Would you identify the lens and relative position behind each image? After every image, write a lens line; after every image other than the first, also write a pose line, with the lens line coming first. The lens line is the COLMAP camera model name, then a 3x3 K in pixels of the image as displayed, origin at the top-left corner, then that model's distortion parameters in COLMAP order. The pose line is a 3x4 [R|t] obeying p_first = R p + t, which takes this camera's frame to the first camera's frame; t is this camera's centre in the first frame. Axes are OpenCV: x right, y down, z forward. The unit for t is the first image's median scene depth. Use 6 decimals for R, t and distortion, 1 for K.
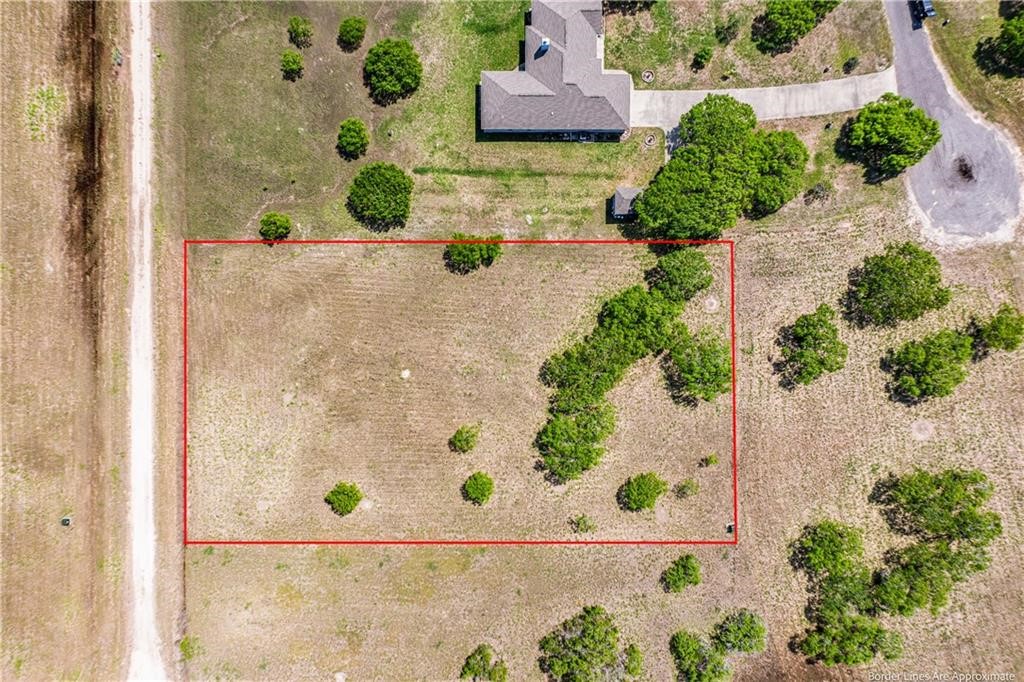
lens RADIAL K [[633.8, 0, 513.0], [0, 633.8, 338.6], [0, 0, 1]] dist [0.030529, -0.023506]
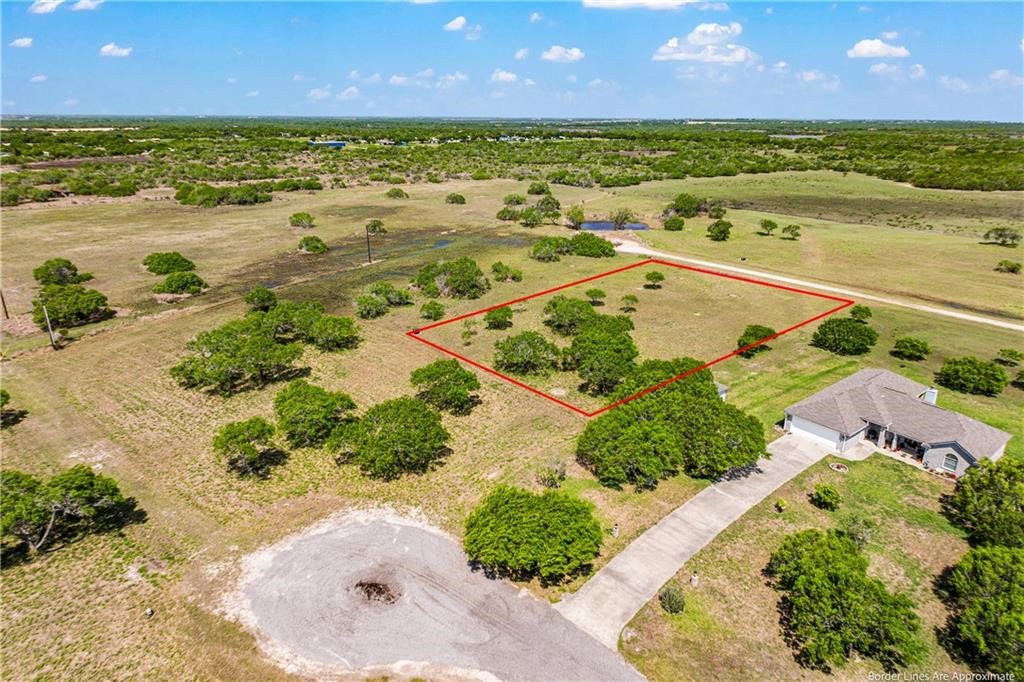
lens RADIAL K [[633.8, 0, 513.0], [0, 633.8, 338.6], [0, 0, 1]] dist [0.030529, -0.023506]
pose [[-0.782109, 0.186848, -0.594469, 0.902006], [-0.622831, -0.264558, 0.736268, -0.674997], [-0.019701, 0.946096, 0.323288, 0.634157]]
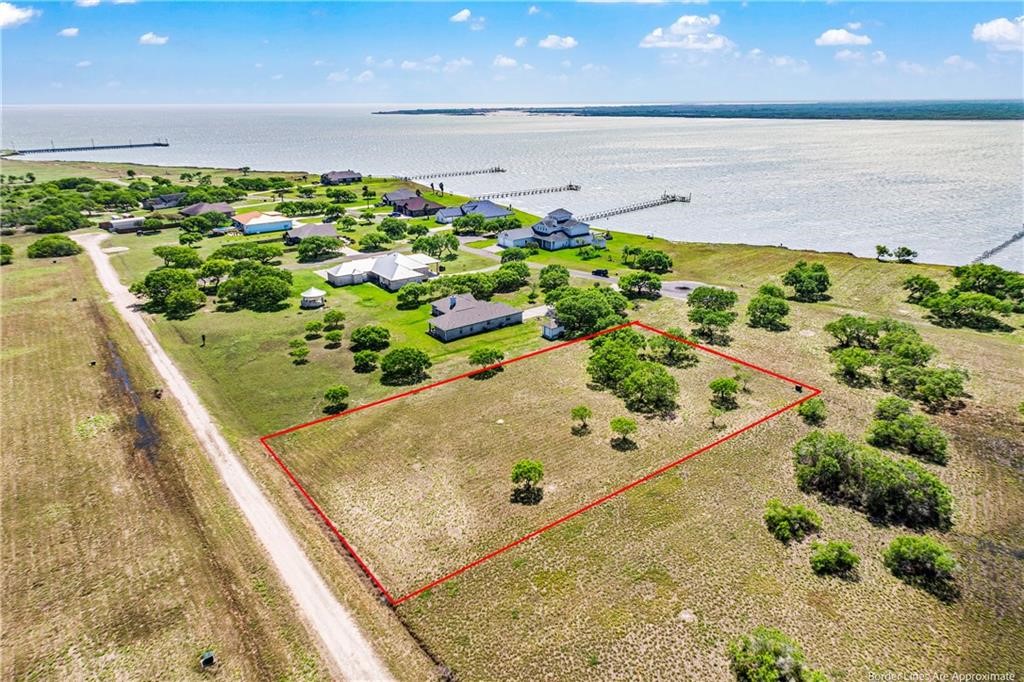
lens RADIAL K [[633.8, 0, 513.0], [0, 633.8, 338.6], [0, 0, 1]] dist [0.030529, -0.023506]
pose [[0.796722, -0.234148, 0.557144, -0.724830], [0.604028, 0.278617, -0.746674, 0.840512], [0.019603, 0.931422, 0.363412, 0.471509]]
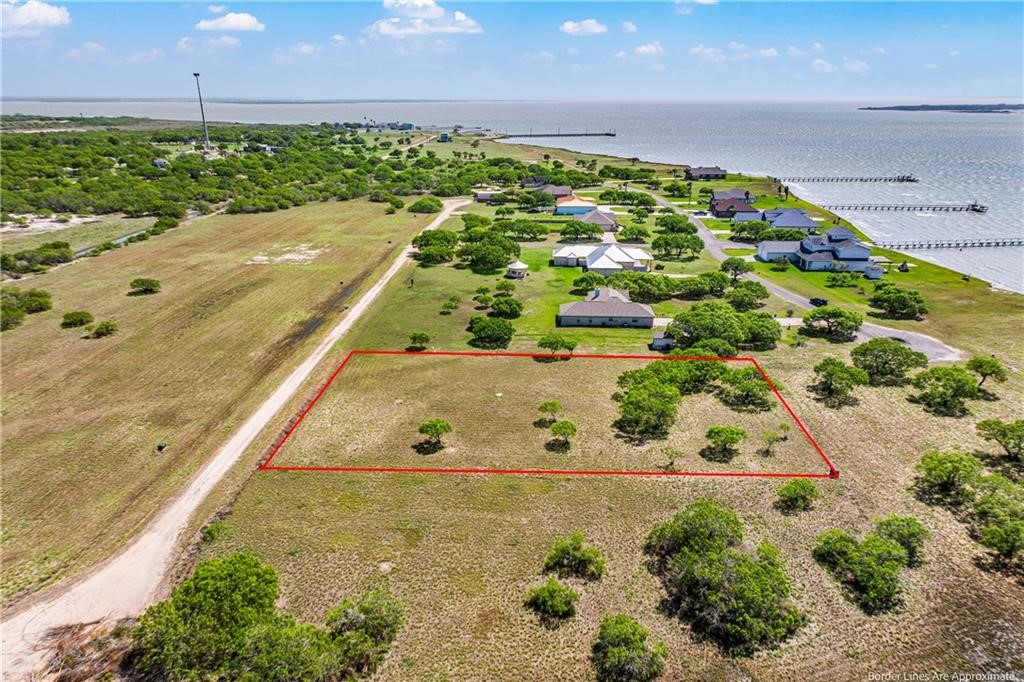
lens RADIAL K [[633.8, 0, 513.0], [0, 633.8, 338.6], [0, 0, 1]] dist [0.030529, -0.023506]
pose [[0.998333, 0.002631, -0.057648, -0.074365], [-0.054756, 0.358639, -0.931869, 1.130738], [0.018223, 0.933473, 0.358185, 0.471802]]
